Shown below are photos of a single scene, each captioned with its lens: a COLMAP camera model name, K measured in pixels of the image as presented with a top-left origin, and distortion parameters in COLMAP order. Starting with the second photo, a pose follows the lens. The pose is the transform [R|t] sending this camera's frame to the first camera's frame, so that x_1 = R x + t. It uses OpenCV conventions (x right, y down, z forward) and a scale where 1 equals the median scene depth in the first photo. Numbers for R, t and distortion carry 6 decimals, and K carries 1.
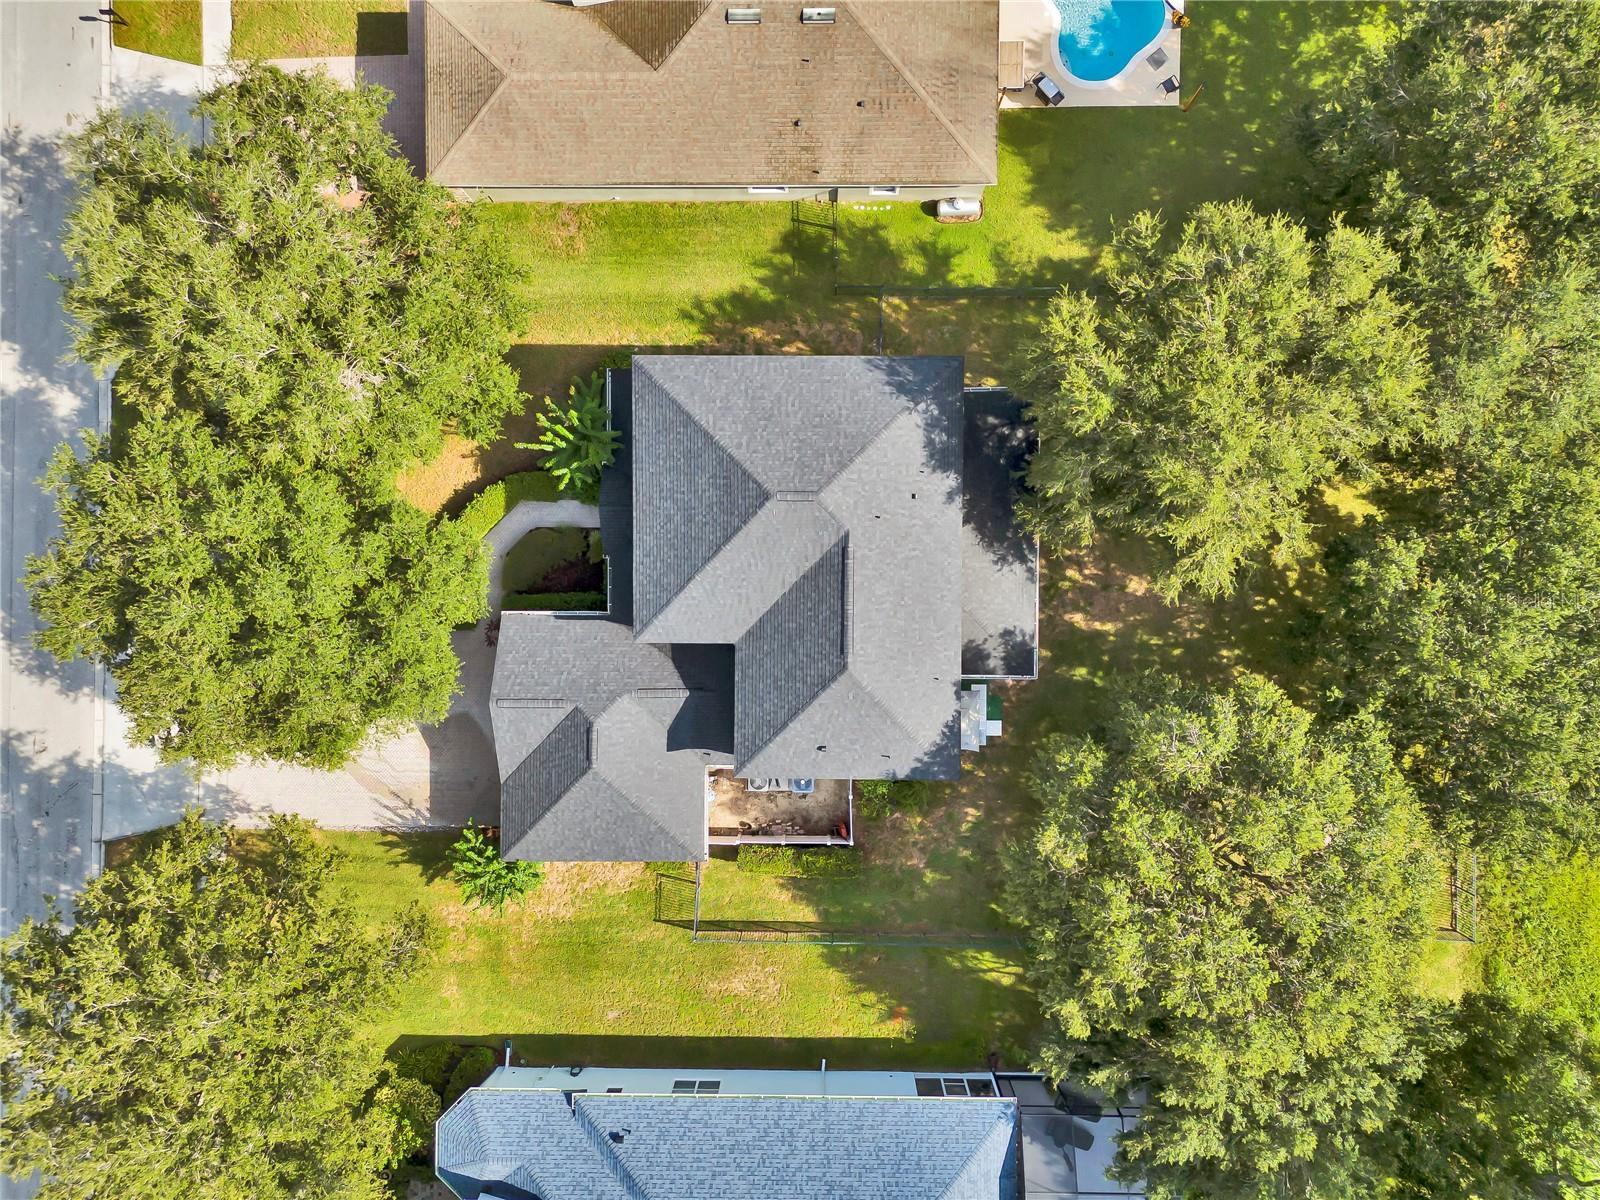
lens RADIAL K [[1122.6, 0, 800.0], [0, 1122.6, 600.0], [0, 0, 1]] dist [-0.003675, -0.002706]
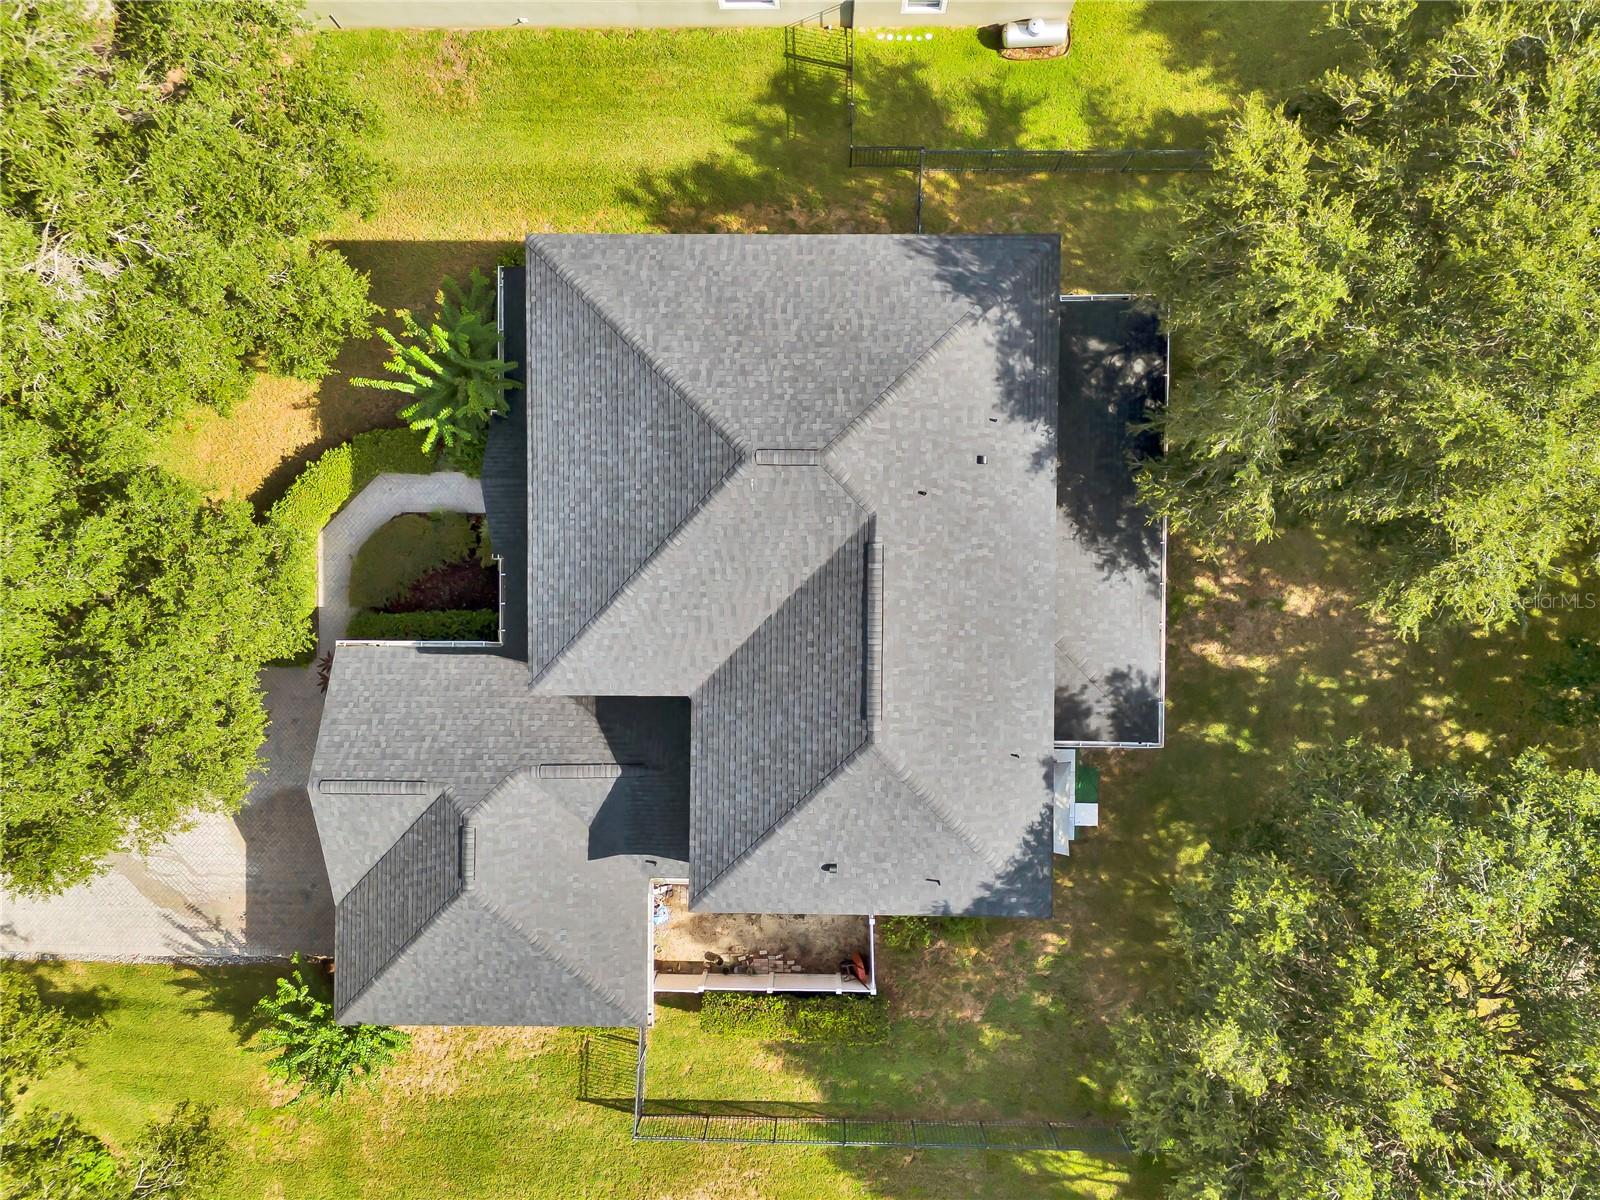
lens RADIAL K [[1122.6, 0, 800.0], [0, 1122.6, 600.0], [0, 0, 1]] dist [-0.003675, -0.002706]
pose [[0.999998, 0.001816, -0.001103, 0.003224], [-0.001814, 0.999997, 0.001731, -0.015275], [0.001106, -0.001729, 0.999998, 0.357265]]
